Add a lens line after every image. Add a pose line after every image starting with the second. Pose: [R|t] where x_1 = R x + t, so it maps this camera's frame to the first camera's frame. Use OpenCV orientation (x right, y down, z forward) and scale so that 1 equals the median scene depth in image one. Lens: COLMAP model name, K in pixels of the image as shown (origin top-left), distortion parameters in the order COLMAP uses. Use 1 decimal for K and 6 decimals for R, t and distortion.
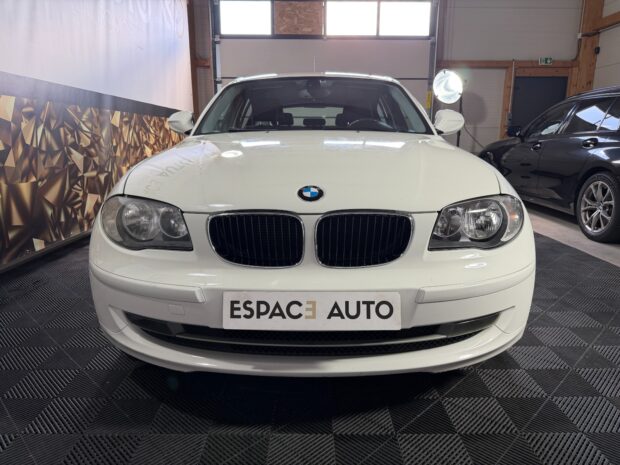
lens RADIAL K [[442.8, 0, 308.7], [0, 442.8, 231.5], [0, 0, 1]] dist [0.048497, -0.011912]
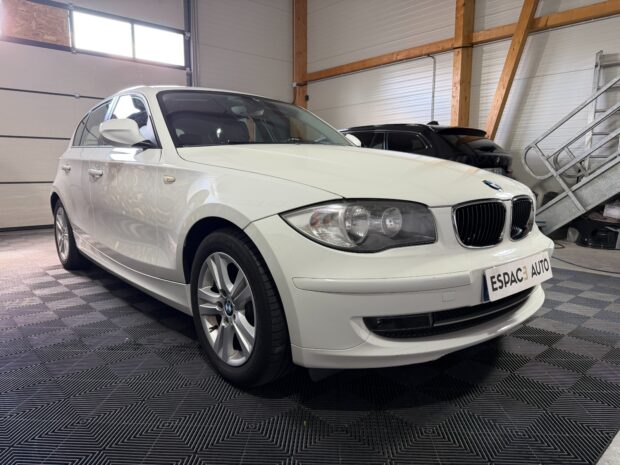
lens RADIAL K [[442.8, 0, 305.1], [0, 442.8, 233.7], [0, 0, 1]] dist [0.048497, -0.011912]
pose [[0.765683, -0.102692, 0.634968, -1.088352], [0.142996, 0.989646, -0.012381, -0.008271], [-0.627122, 0.100277, 0.772440, 0.334833]]
